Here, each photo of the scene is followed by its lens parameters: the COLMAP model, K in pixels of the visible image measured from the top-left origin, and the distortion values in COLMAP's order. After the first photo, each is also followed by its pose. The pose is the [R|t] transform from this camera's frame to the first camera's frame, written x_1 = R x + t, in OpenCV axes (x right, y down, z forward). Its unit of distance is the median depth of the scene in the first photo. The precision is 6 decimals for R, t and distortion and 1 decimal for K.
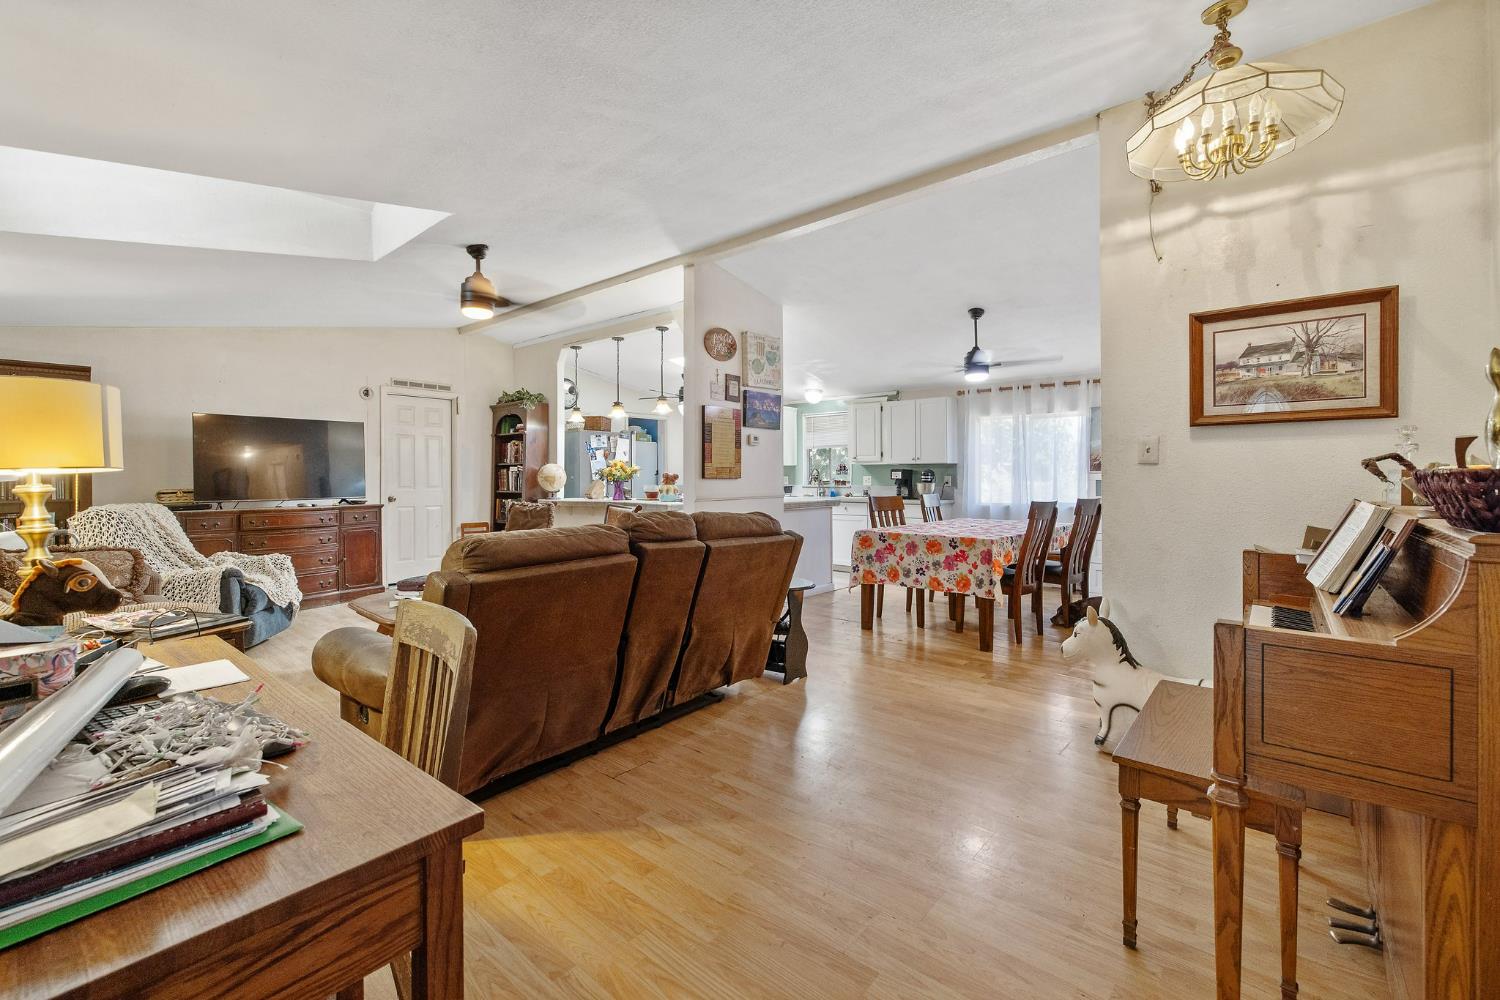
lens RADIAL K [[635.0, 0, 750.0], [0, 635.0, 500.0], [0, 0, 1]] dist [0.002781, 0.000544]
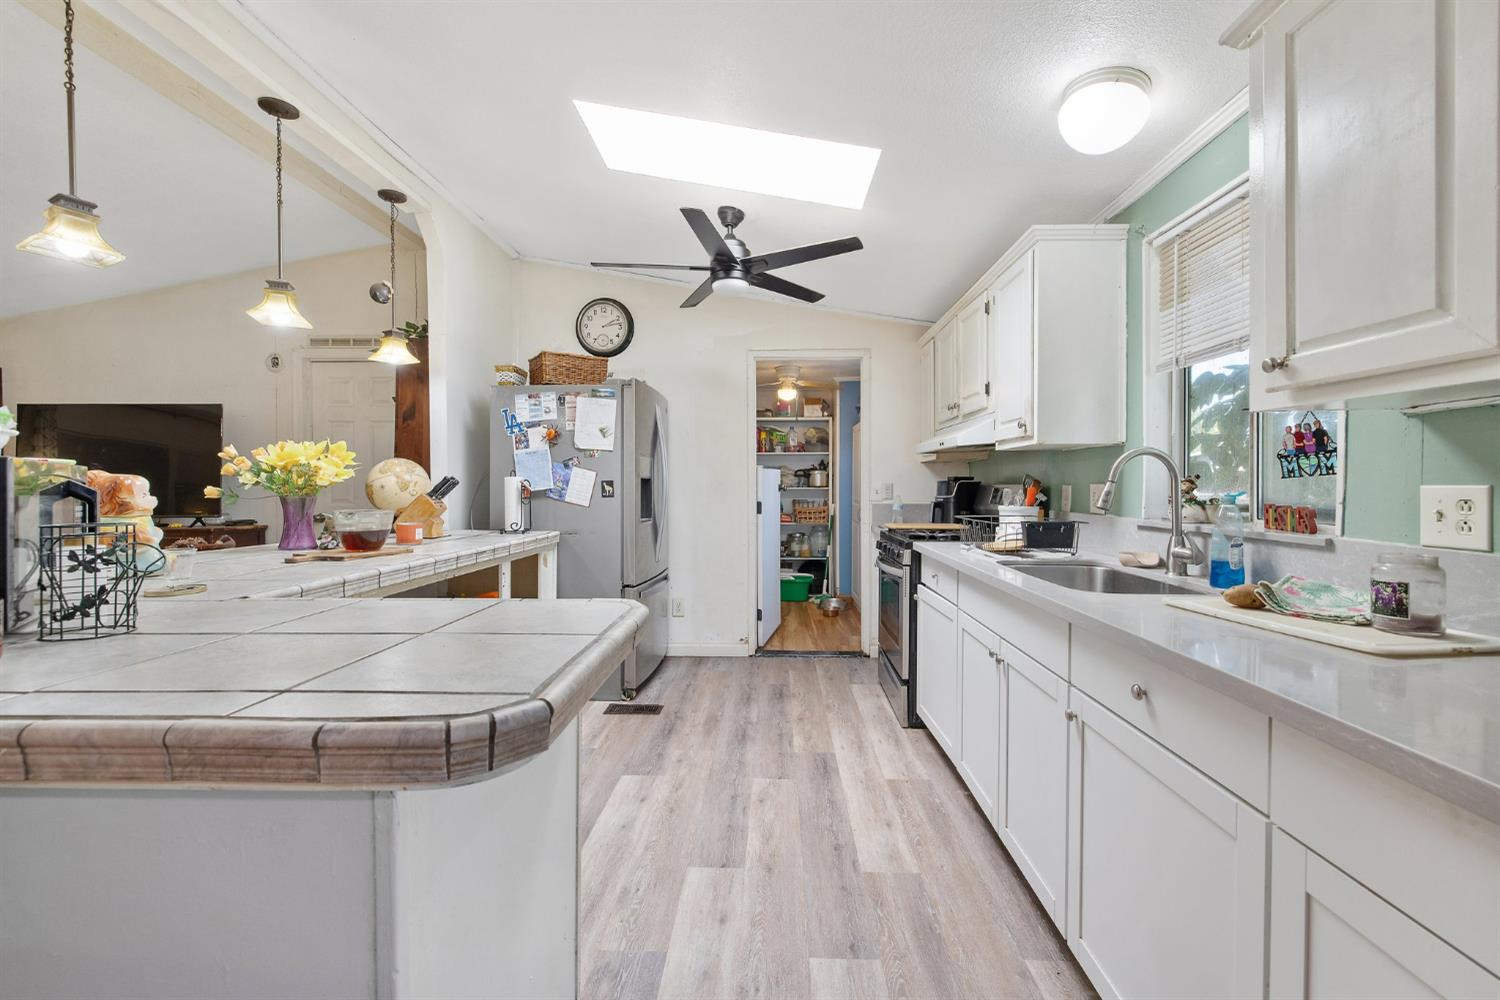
lens RADIAL K [[635.0, 0, 750.0], [0, 635.0, 500.0], [0, 0, 1]] dist [0.002781, 0.000544]
pose [[0.622656, 0.019645, -0.782249, 0.215772], [-0.029111, 0.999574, 0.001931, -0.031733], [0.781954, 0.021570, 0.622963, 0.839703]]
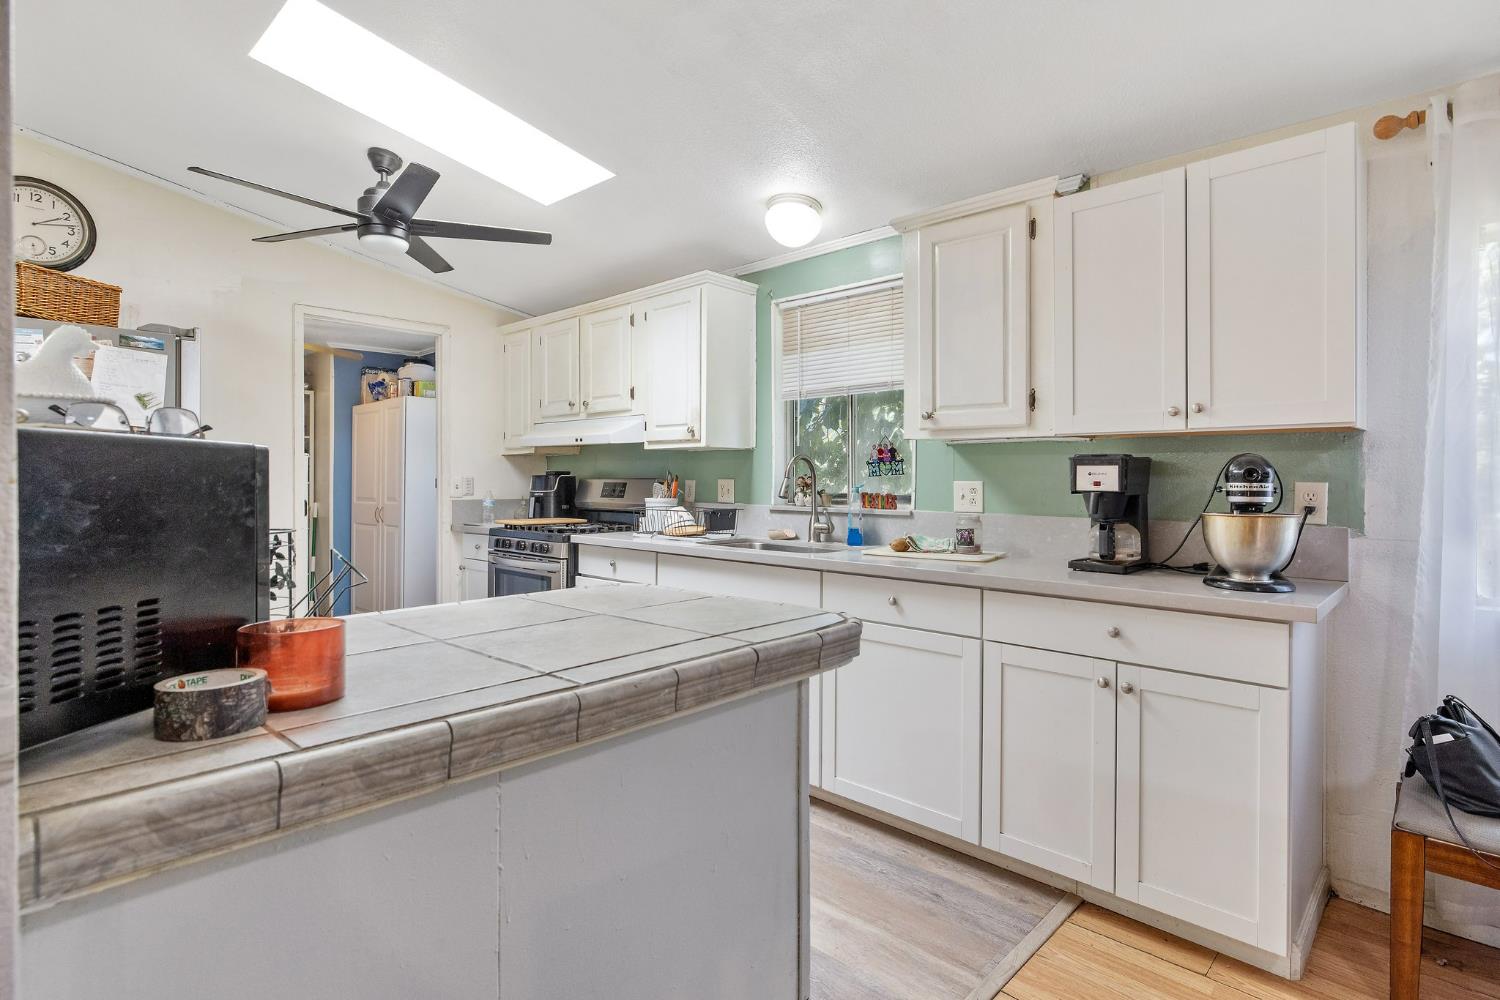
lens RADIAL K [[759.2, 0, 750.0], [0, 759.2, 500.0], [0, 0, 1]] dist [-0.000001, -0.000098]
pose [[0.998911, 0.005442, -0.046333, 0.105374], [-0.005851, 0.999945, -0.008705, -0.026601], [0.046283, 0.008966, 0.998888, 0.683643]]
